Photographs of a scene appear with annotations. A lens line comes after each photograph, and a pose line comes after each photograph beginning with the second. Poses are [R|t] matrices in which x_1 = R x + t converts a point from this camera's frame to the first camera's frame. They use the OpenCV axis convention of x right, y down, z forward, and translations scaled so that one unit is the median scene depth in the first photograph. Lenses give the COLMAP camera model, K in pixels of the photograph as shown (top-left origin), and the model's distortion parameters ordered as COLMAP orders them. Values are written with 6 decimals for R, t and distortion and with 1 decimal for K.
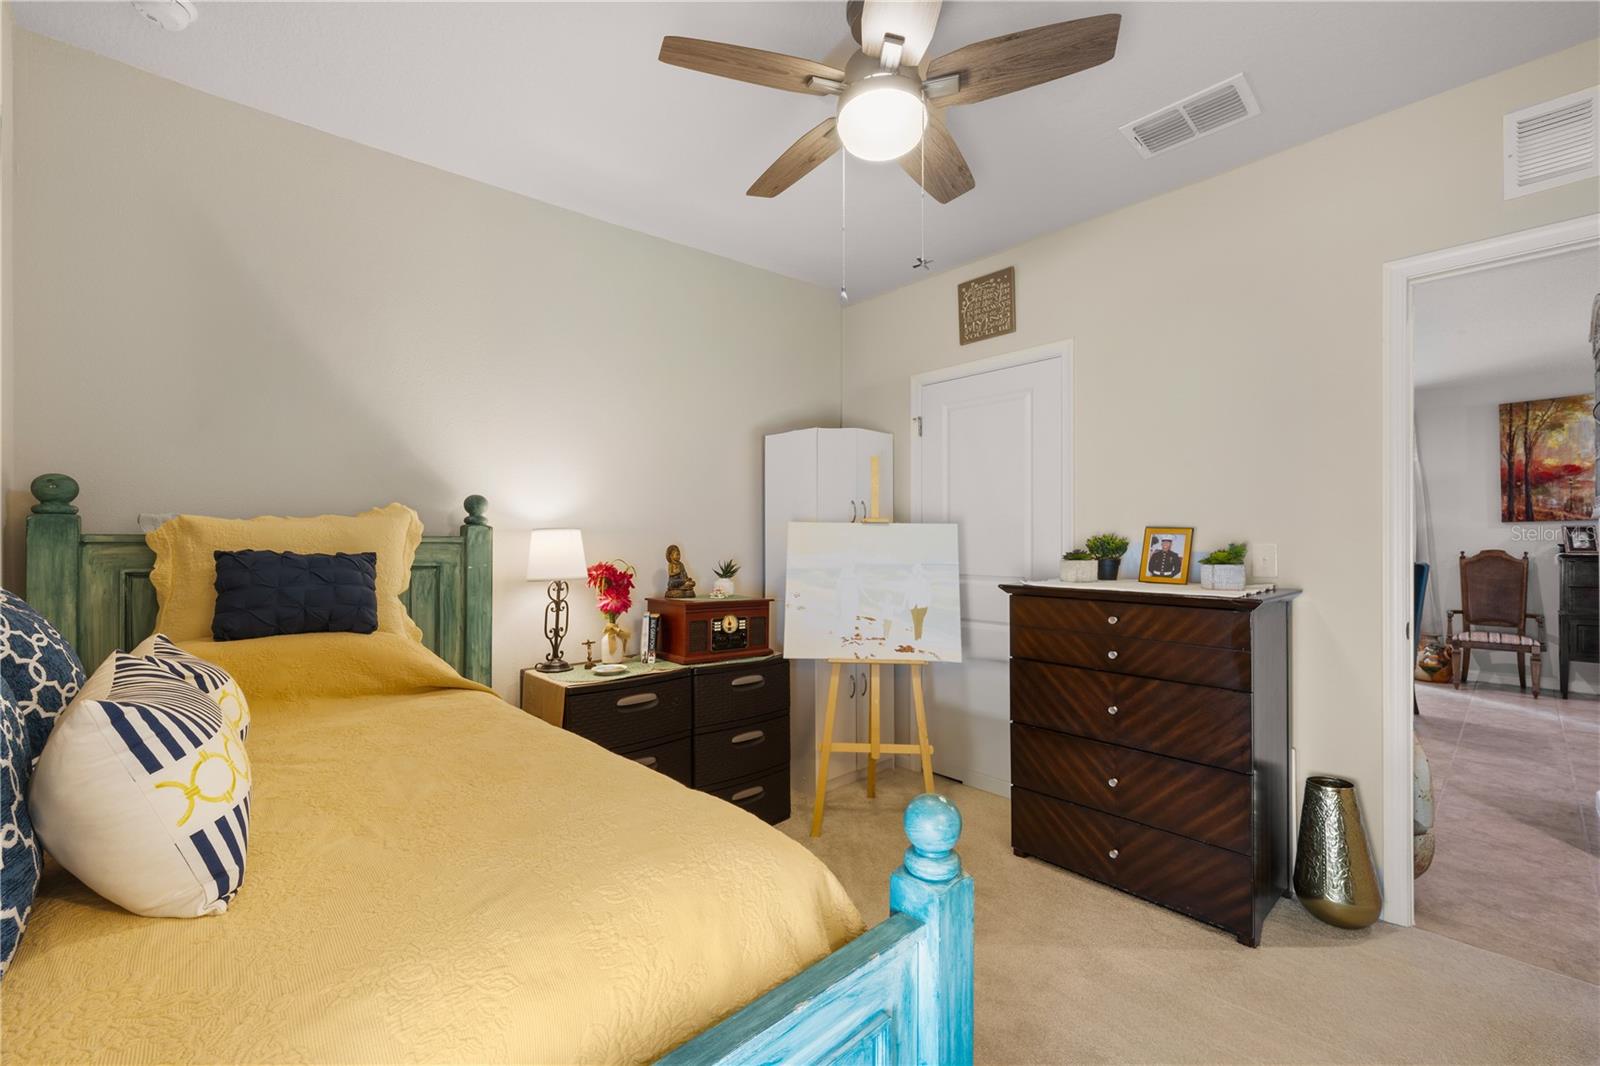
lens RADIAL K [[655.4, 0, 805.6], [0, 655.4, 540.5], [0, 0, 1]] dist [0.002017, 0.000232]
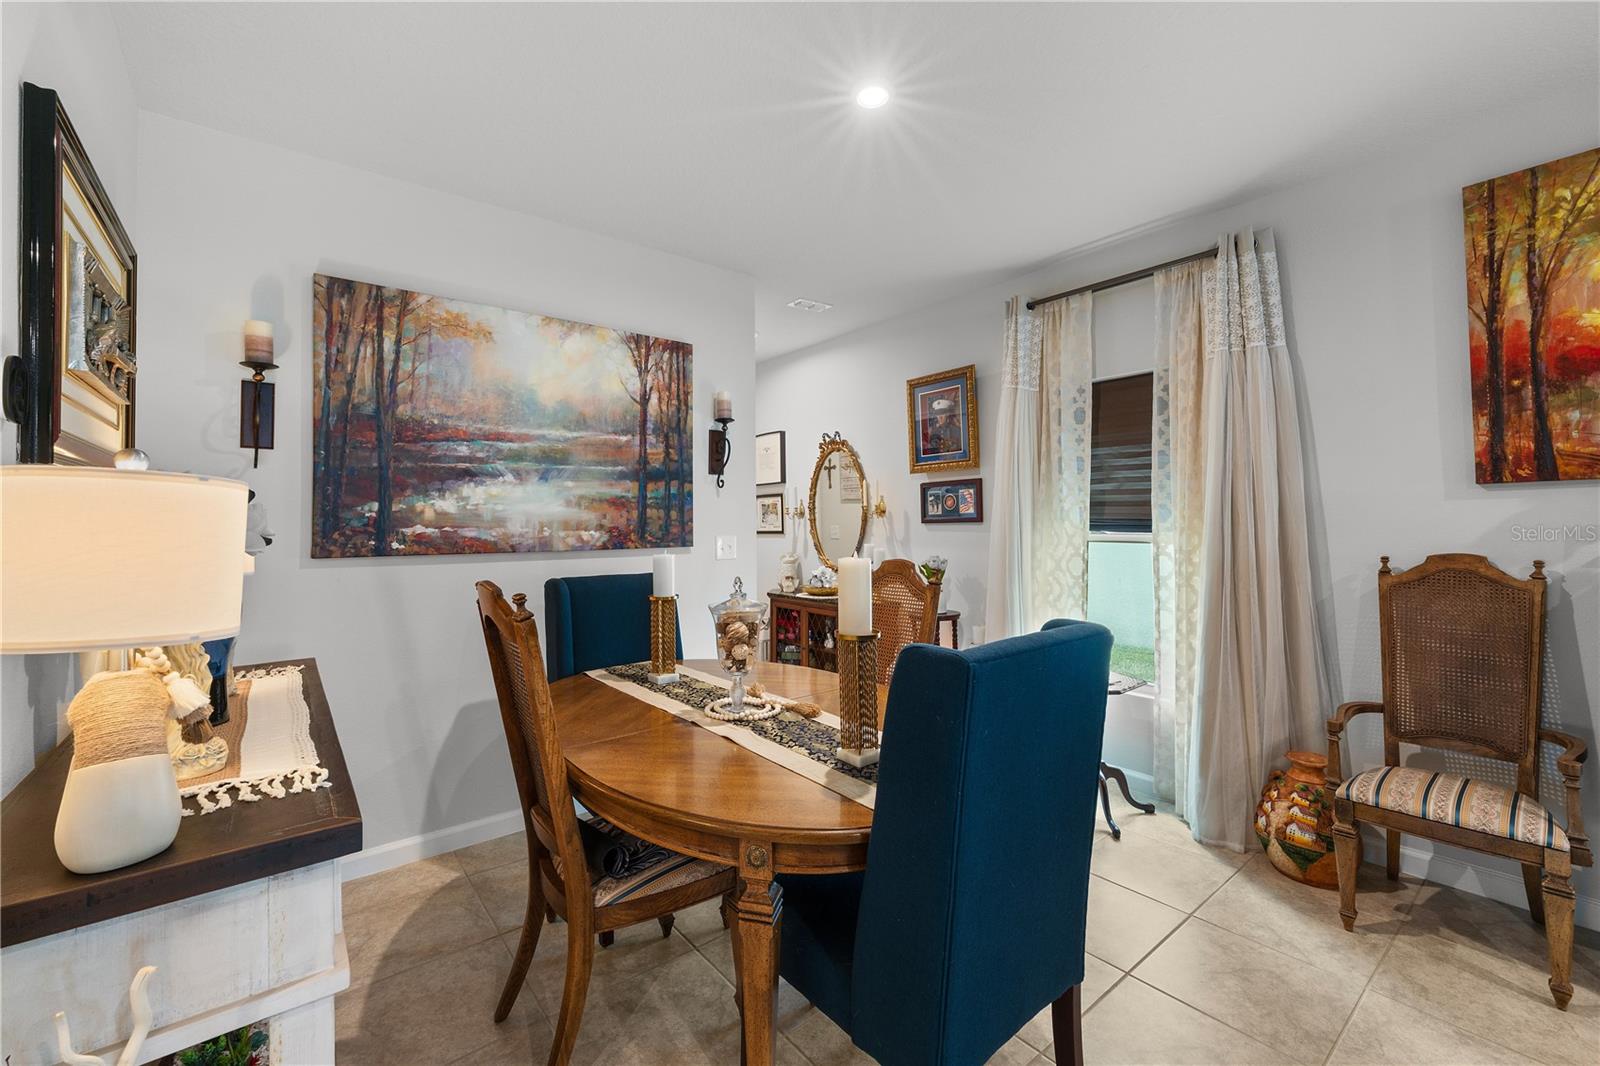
lens RADIAL K [[665.3, 0, 805.6], [0, 665.3, 509.6], [0, 0, 1]] dist [0.000663, 0.000062]
pose [[0.998102, -0.008794, -0.060952, 0.697686], [0.007803, 0.999834, -0.016472, -0.009291], [0.061087, 0.015965, 0.998005, 0.590393]]
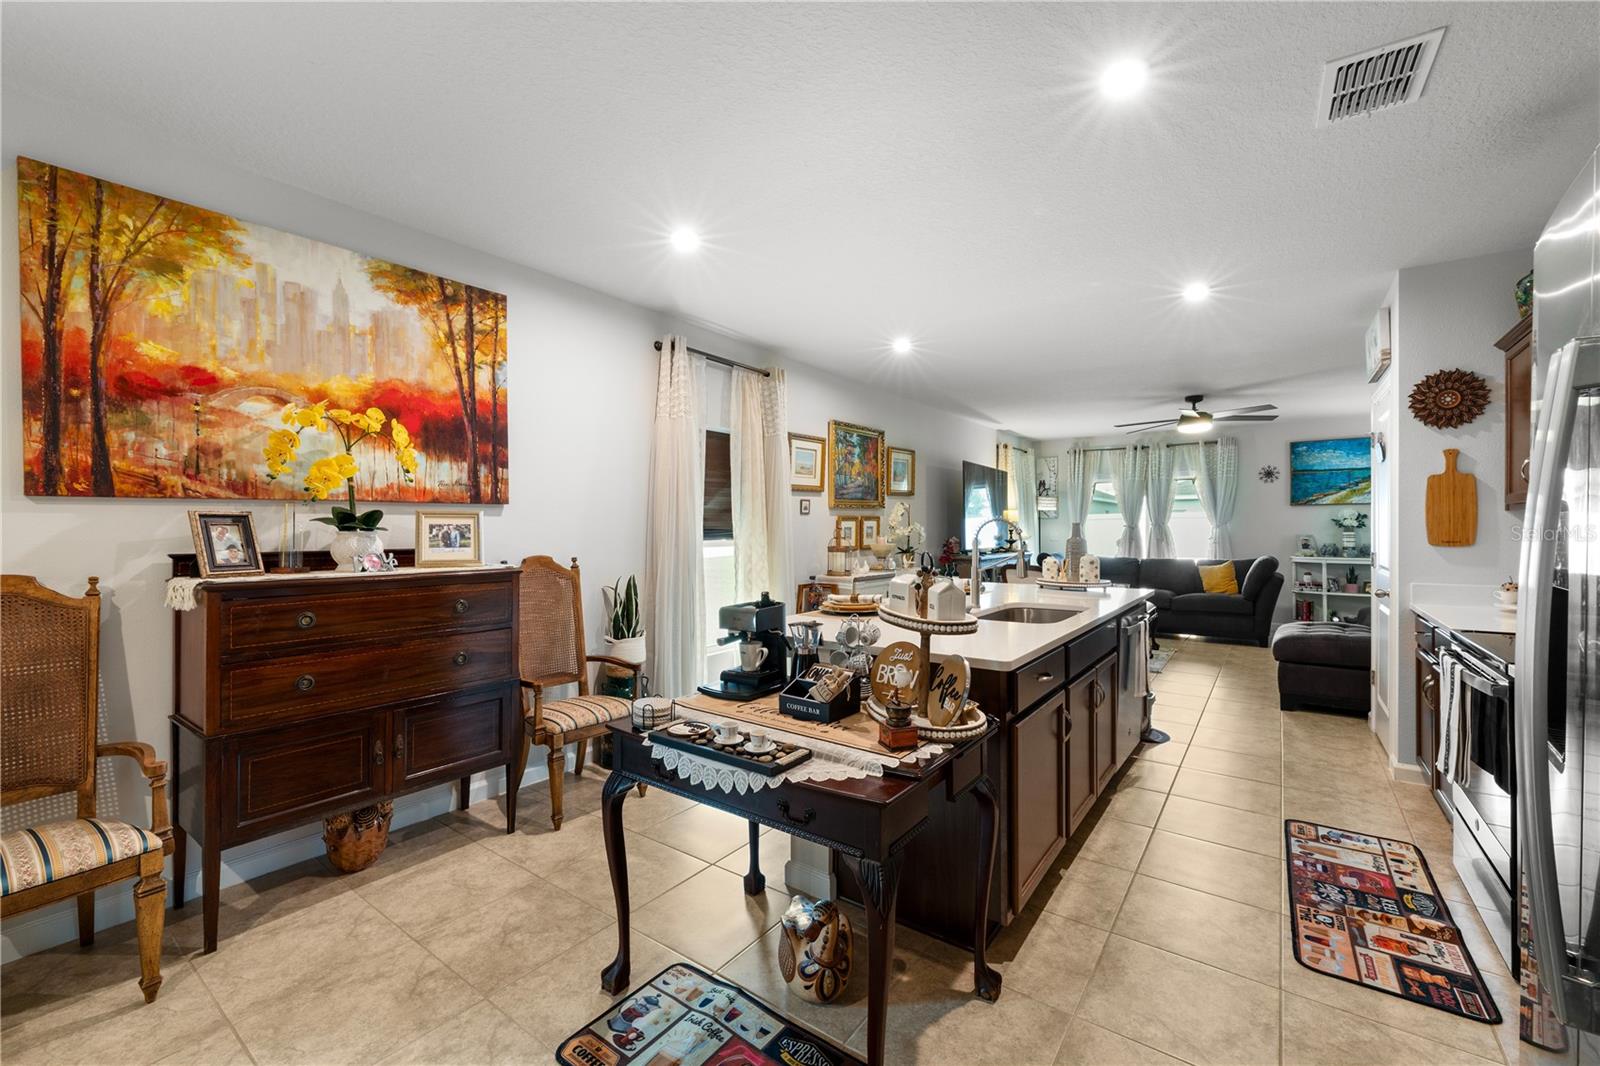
lens RADIAL K [[650.5, 0, 804.3], [0, 650.5, 529.6], [0, 0, 1]] dist [-0.000729, -0.000378]
pose [[-0.194048, 0.001688, 0.980991, 0.653865], [0.000316, 0.999999, -0.001658, -0.009187], [-0.980992, -0.000012, -0.194048, 0.674545]]
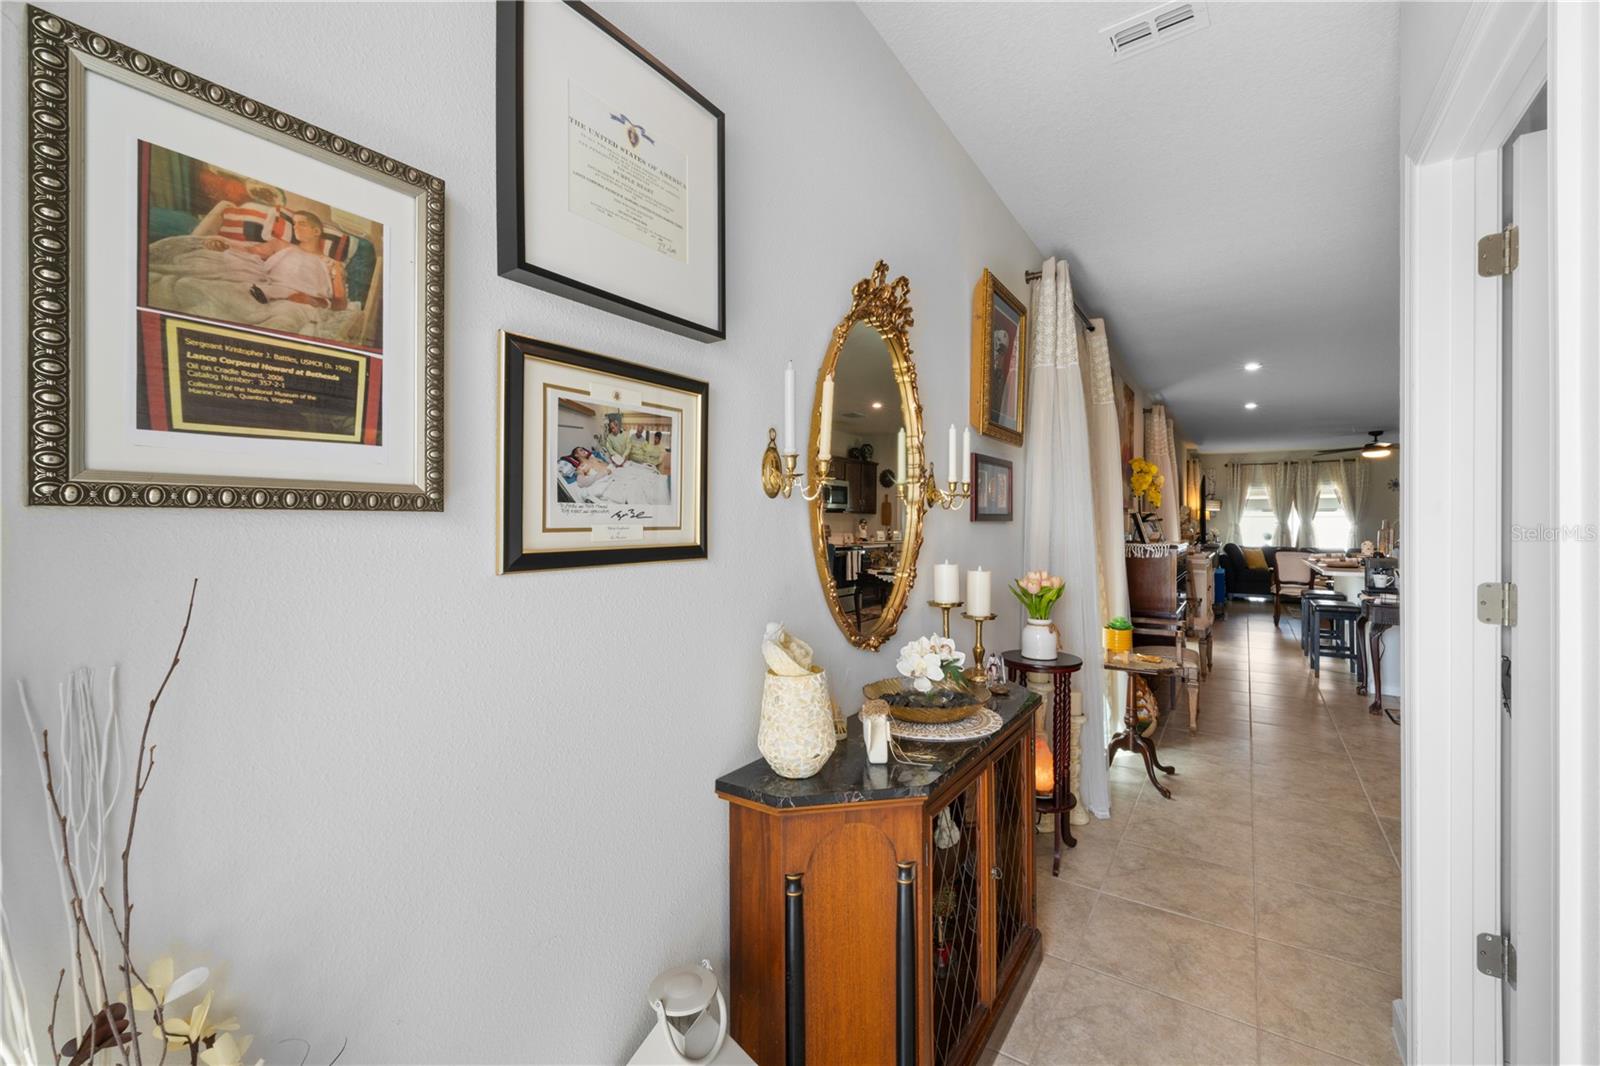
lens RADIAL K [[655.3, 0, 803.6], [0, 655.3, 526.7], [0, 0, 1]] dist [-0.001231, -0.000399]
pose [[-0.232255, 0.005181, 0.972641, 0.385593], [0.000563, 0.999986, -0.005193, 0.000425], [-0.972655, -0.000658, -0.232254, 1.564667]]
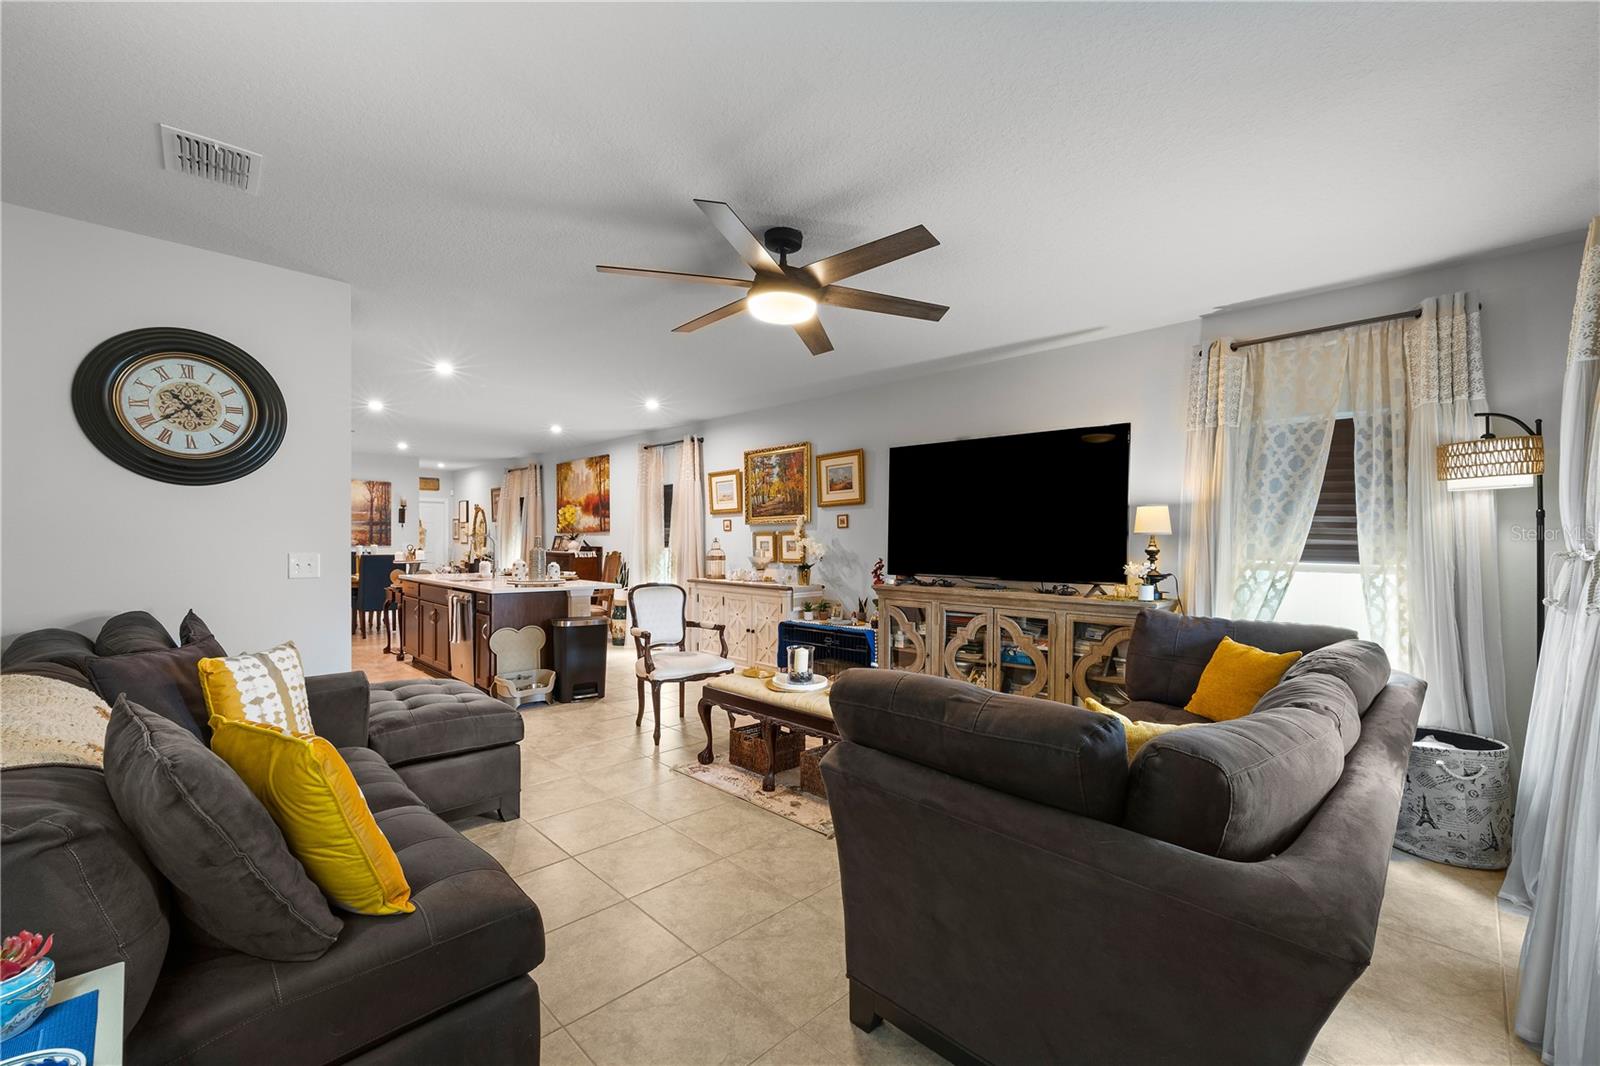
lens RADIAL K [[655.4, 0, 805.6], [0, 655.4, 540.5], [0, 0, 1]] dist [0.002017, 0.000232]
pose [[0.998947, 0.010595, 0.044632, 1.666867], [-0.010719, 0.999939, 0.002541, -0.019308], [-0.044602, -0.003016, 0.999000, -0.755077]]
